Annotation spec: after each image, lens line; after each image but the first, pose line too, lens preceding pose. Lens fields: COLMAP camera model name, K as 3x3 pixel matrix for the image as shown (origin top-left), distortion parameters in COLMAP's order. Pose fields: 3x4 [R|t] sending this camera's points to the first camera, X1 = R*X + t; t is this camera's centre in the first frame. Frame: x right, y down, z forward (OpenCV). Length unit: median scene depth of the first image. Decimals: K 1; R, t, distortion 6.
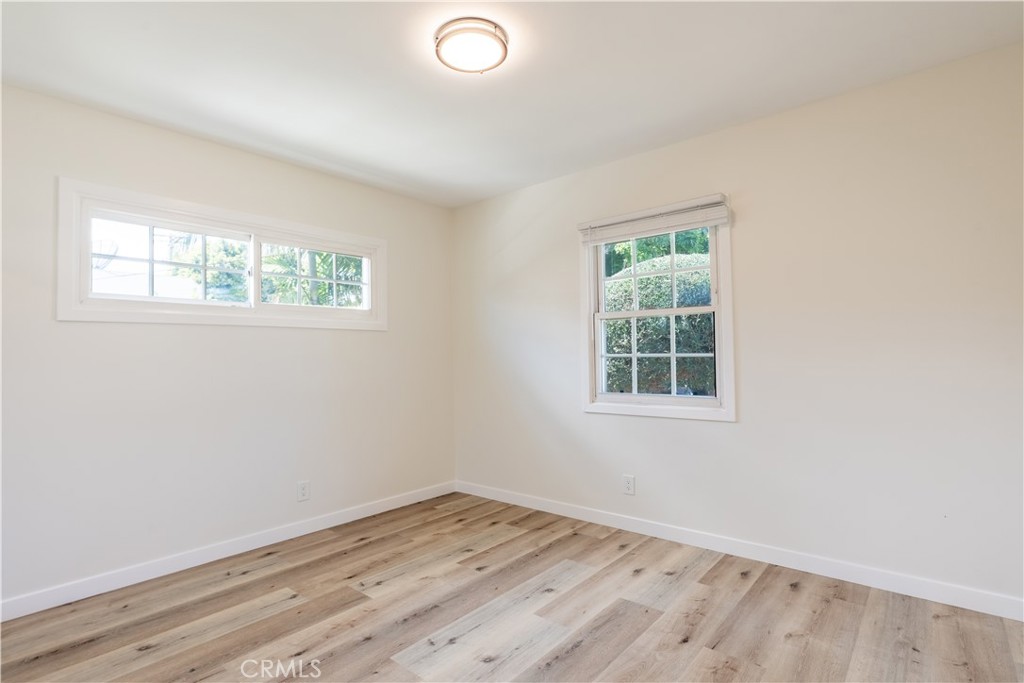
lens RADIAL K [[487.1, 0, 517.3], [0, 487.1, 348.5], [0, 0, 1]] dist [-0.008932, 0.001362]
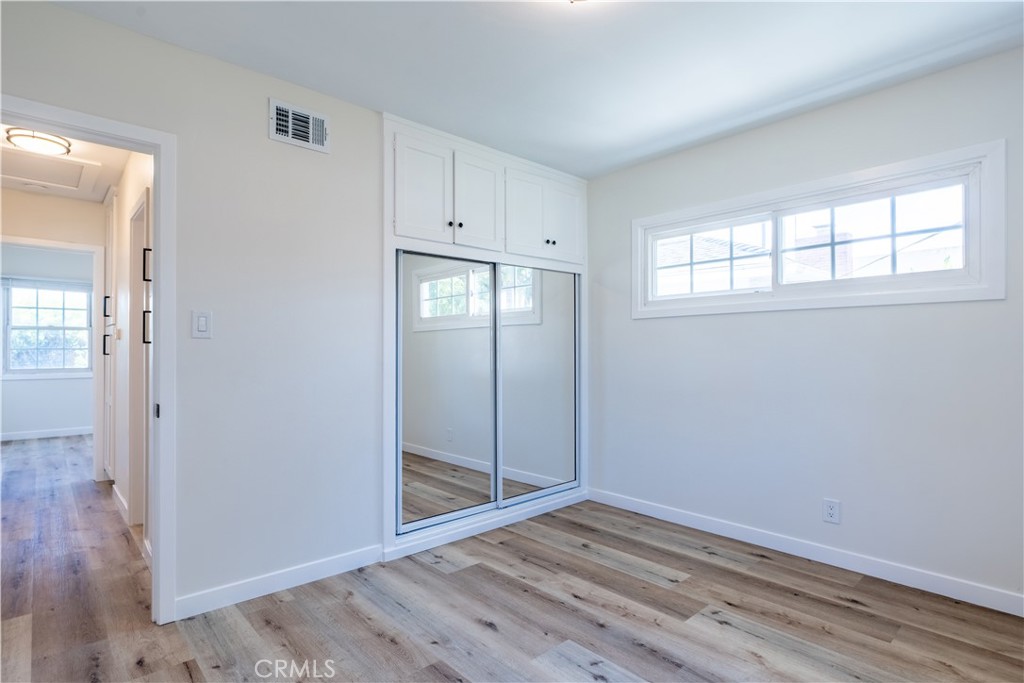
lens RADIAL K [[524.6, 0, 504.5], [0, 524.6, 339.0], [0, 0, 1]] dist [-0.003651, 0.000279]
pose [[-0.125477, -0.000155, -0.992096, 0.622074], [0.021948, 0.999755, -0.002932, -0.000389], [0.991854, -0.022142, -0.125443, 0.736934]]
